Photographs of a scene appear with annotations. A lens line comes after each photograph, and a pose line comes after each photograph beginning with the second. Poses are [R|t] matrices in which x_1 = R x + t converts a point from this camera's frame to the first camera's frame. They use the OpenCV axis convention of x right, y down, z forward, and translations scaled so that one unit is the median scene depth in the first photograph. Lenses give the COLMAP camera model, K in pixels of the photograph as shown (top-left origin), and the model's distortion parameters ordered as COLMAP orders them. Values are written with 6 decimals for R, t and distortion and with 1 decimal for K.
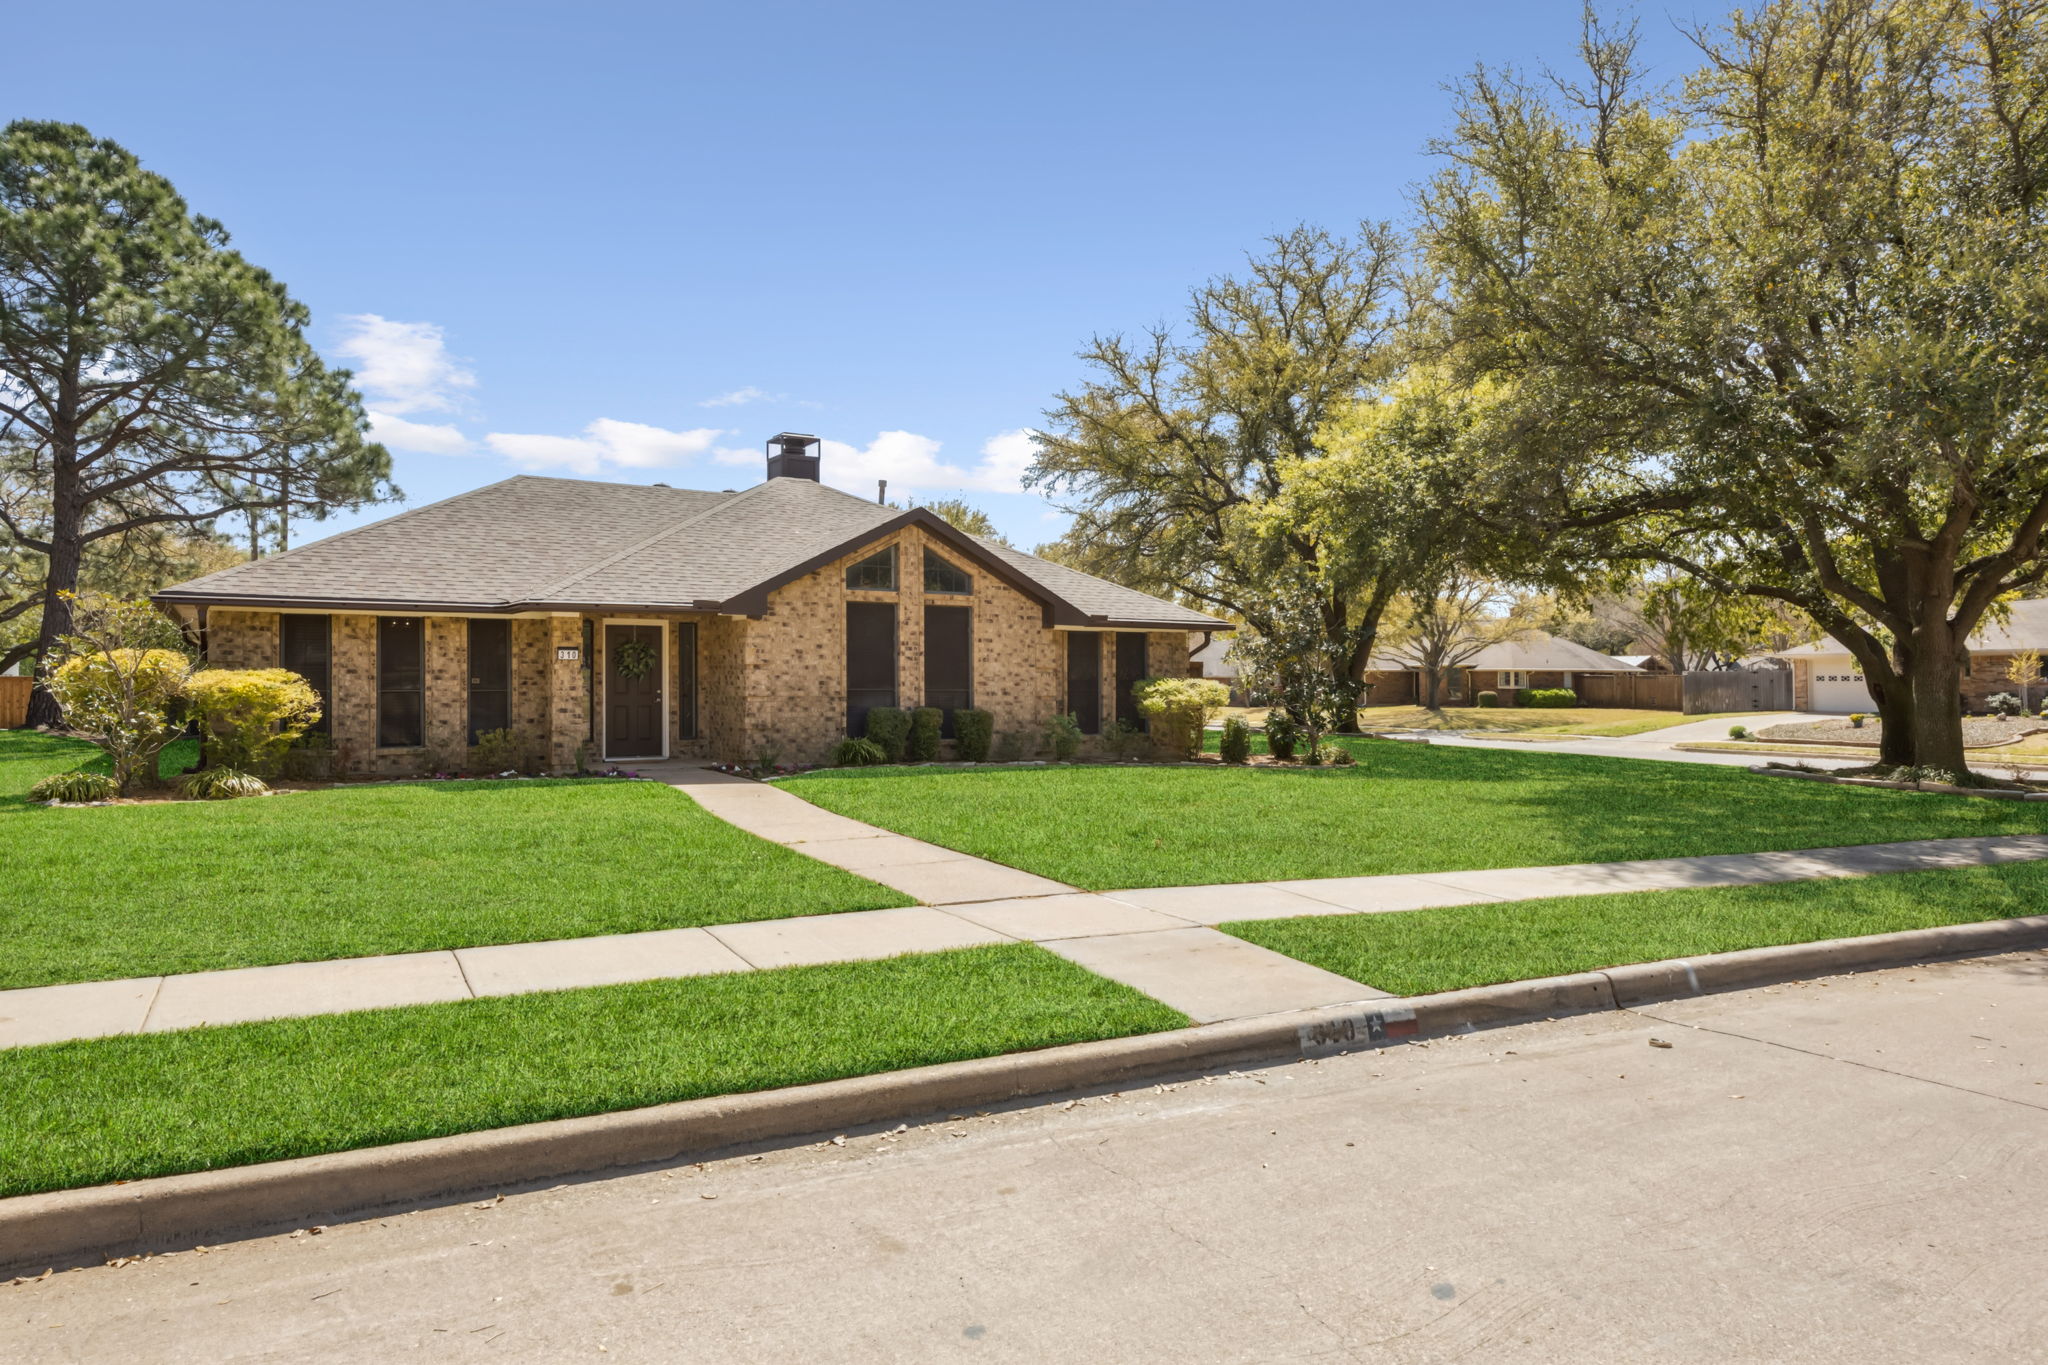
lens RADIAL K [[1220.1, 0, 1002.5], [0, 1220.1, 686.0], [0, 0, 1]] dist [-0.004091, -0.001519]
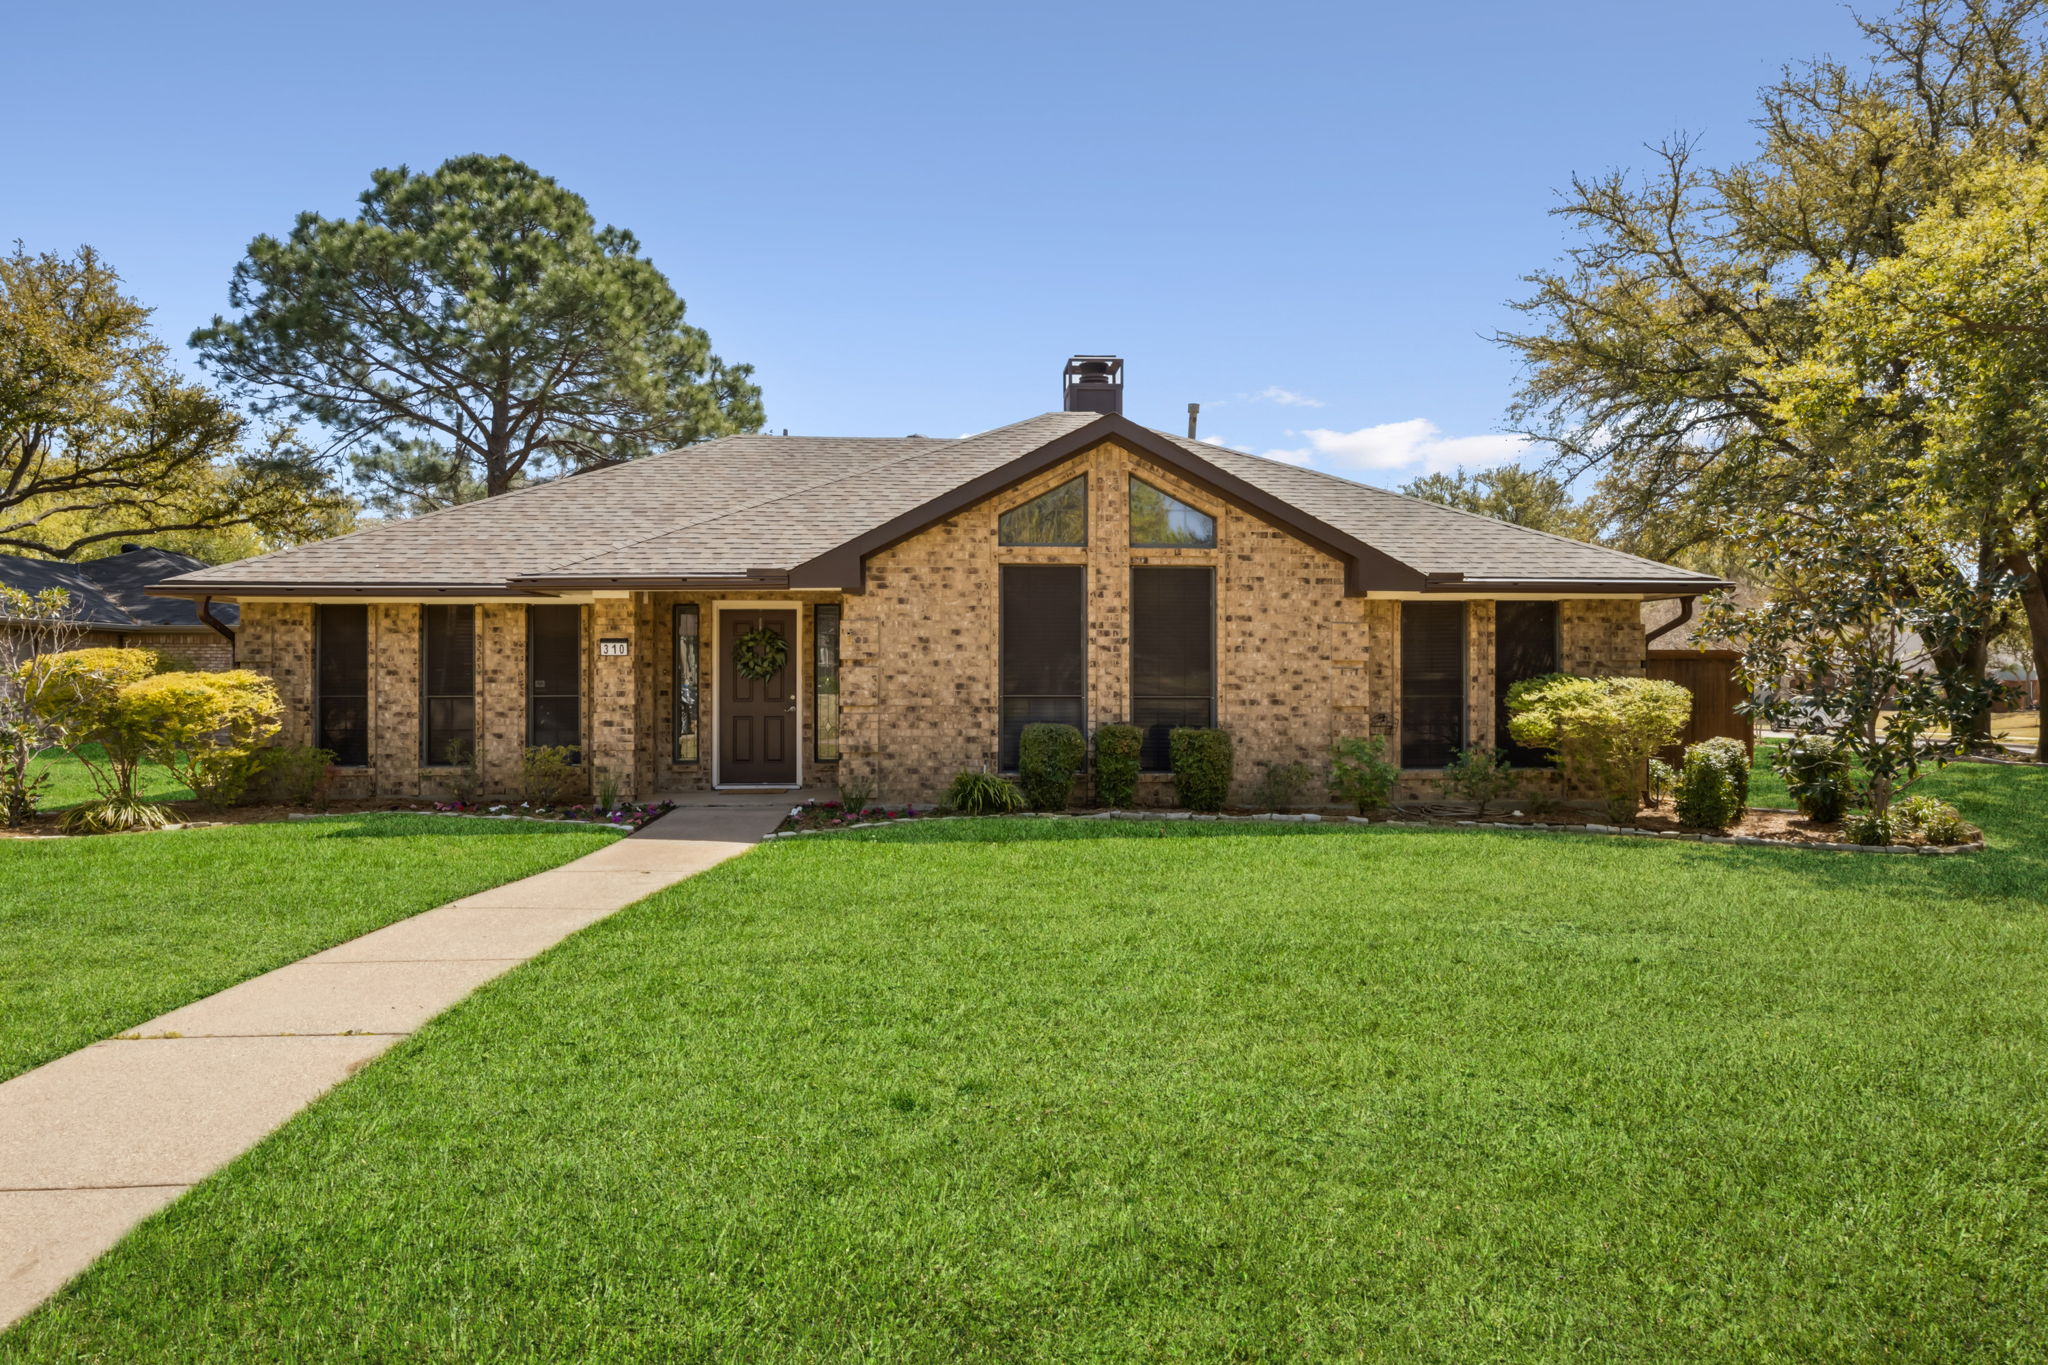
lens RADIAL K [[1220.1, 0, 1002.5], [0, 1220.1, 686.0], [0, 0, 1]] dist [-0.004091, -0.001519]
pose [[0.884956, 0.000331, -0.465675, 0.181564], [0.000579, 0.999998, 0.001811, -0.003707], [0.465675, -0.001872, 0.884954, 0.401783]]
